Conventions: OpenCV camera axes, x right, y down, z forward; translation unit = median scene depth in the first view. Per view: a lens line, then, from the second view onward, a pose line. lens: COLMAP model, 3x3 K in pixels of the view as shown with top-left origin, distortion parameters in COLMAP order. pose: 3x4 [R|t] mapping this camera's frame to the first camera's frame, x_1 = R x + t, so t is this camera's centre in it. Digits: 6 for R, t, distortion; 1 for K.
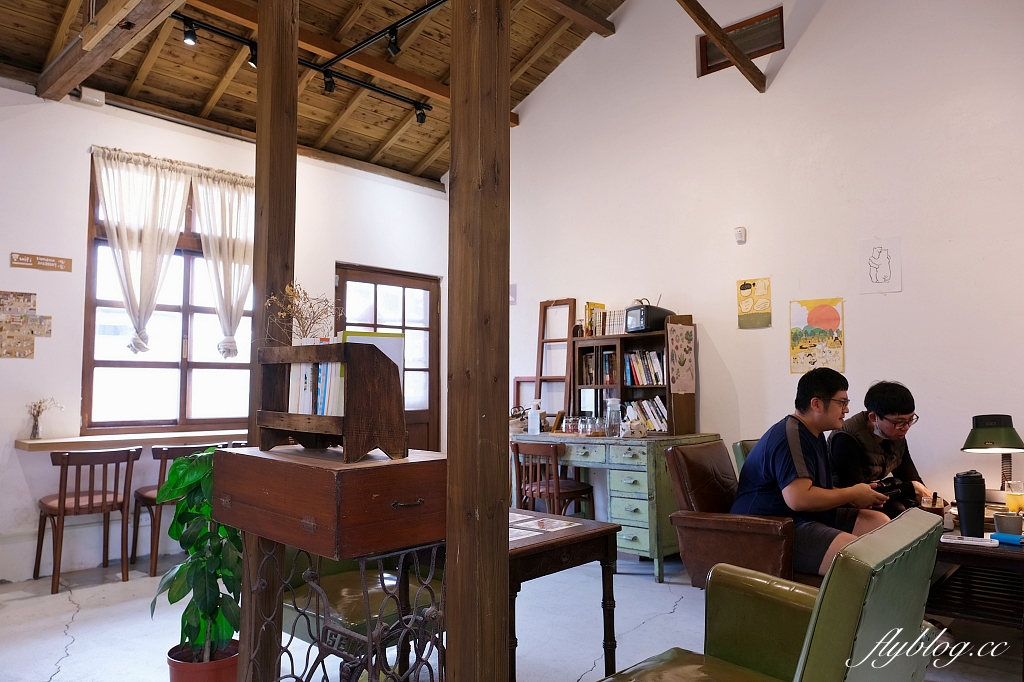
lens RADIAL K [[715.0, 0, 511.7], [0, 715.0, 341.3], [0, 0, 1]] dist [-0.009452, 0.001251]
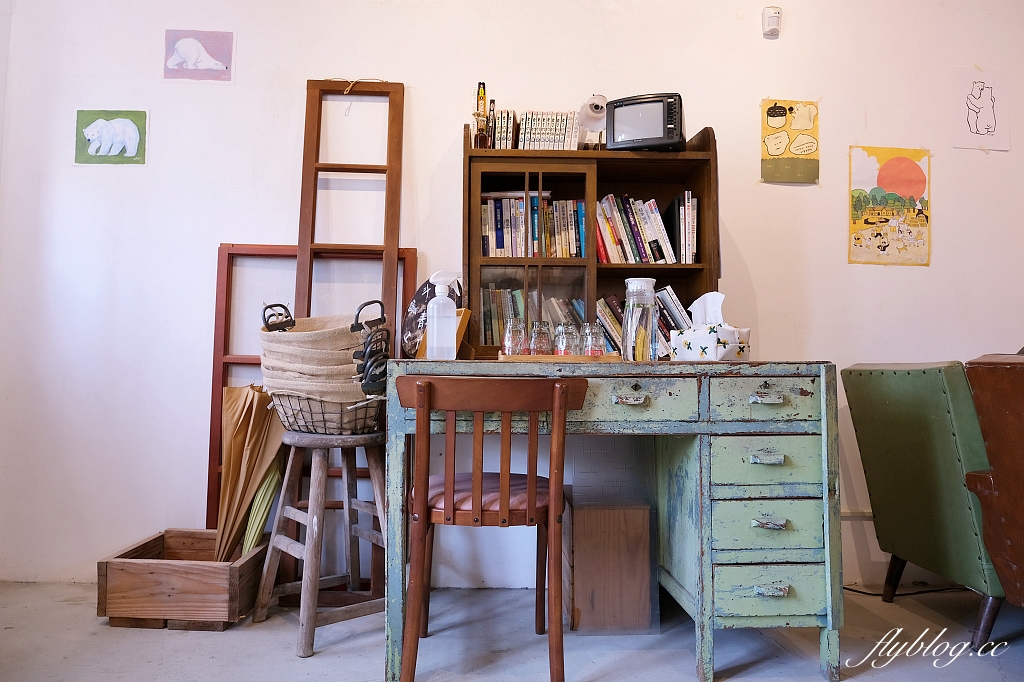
lens RADIAL K [[715.0, 0, 511.2], [0, 715.0, 333.4], [0, 0, 1]] dist [-0.009452, 0.001251]
pose [[0.698525, 0.049651, 0.713861, -0.240707], [-0.067871, 0.997690, -0.002979, 0.126337], [-0.712360, -0.046370, 0.700281, 0.777590]]
